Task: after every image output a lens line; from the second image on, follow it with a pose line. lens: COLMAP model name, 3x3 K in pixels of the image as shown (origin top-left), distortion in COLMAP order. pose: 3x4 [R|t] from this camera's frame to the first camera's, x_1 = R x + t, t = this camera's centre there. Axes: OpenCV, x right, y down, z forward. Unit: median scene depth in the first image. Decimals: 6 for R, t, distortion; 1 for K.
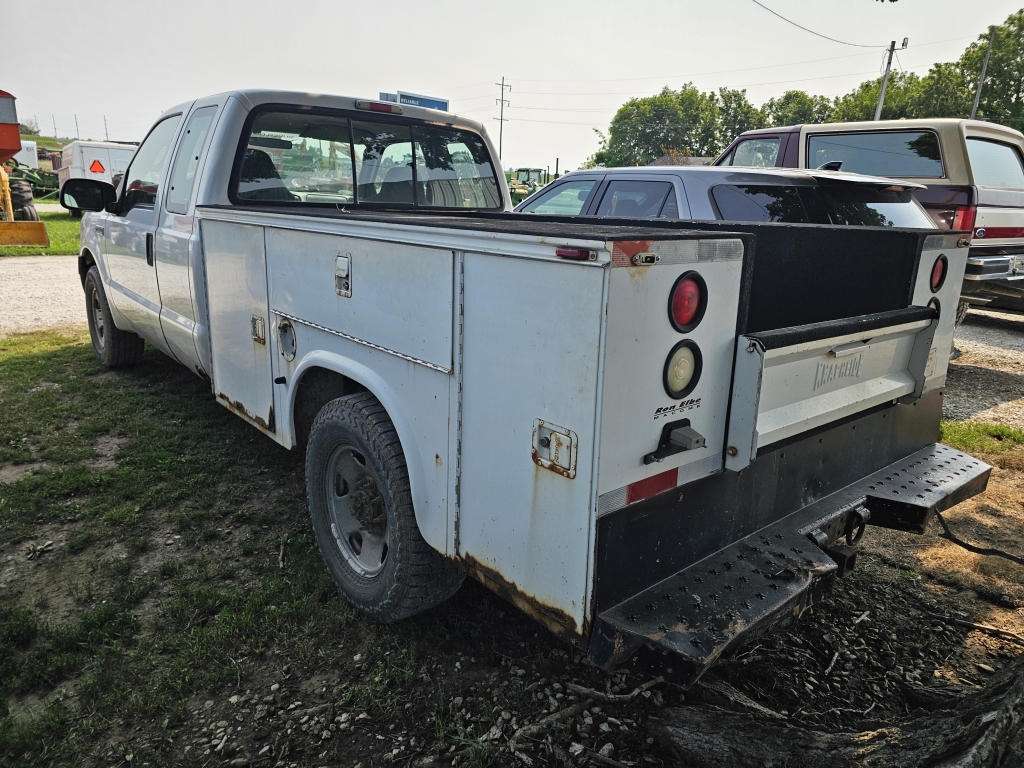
lens RADIAL K [[703.9, 0, 512.0], [0, 703.9, 384.0], [0, 0, 1]] dist [-0.008213, -0.003166]
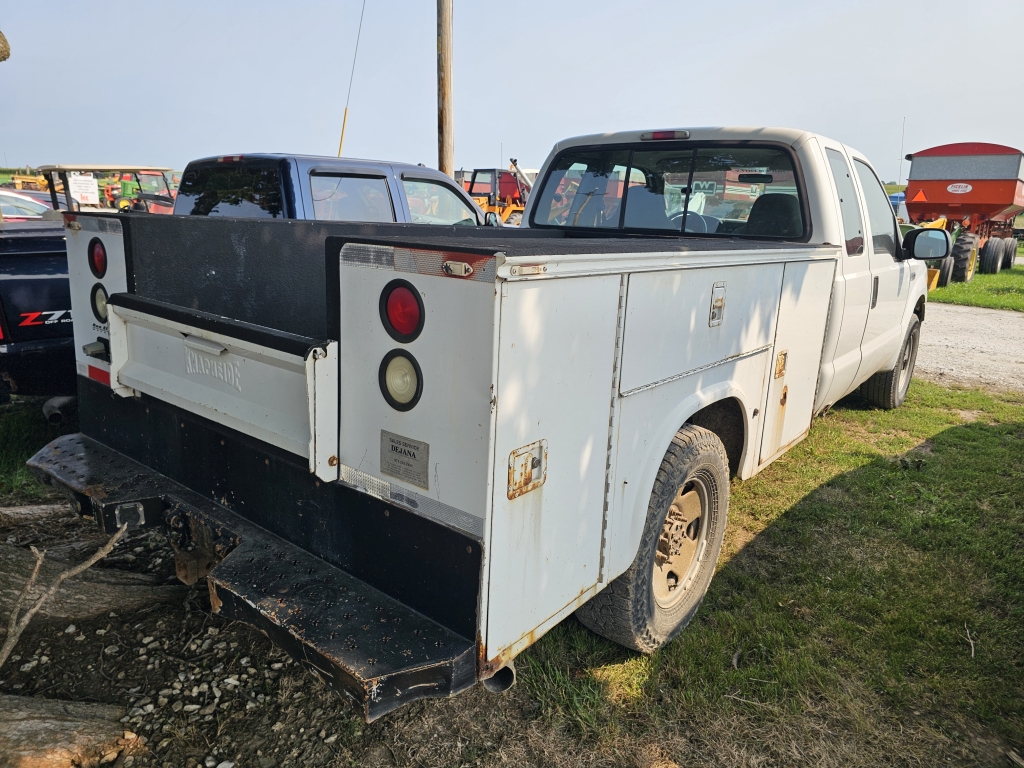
lens RADIAL K [[703.9, 0, 512.0], [0, 703.9, 384.0], [0, 0, 1]] dist [-0.008213, -0.003166]
pose [[0.188280, 0.208929, -0.959635, 1.176868], [-0.283430, 0.947096, 0.150590, -0.197412], [0.940329, 0.243636, 0.237536, 0.890740]]
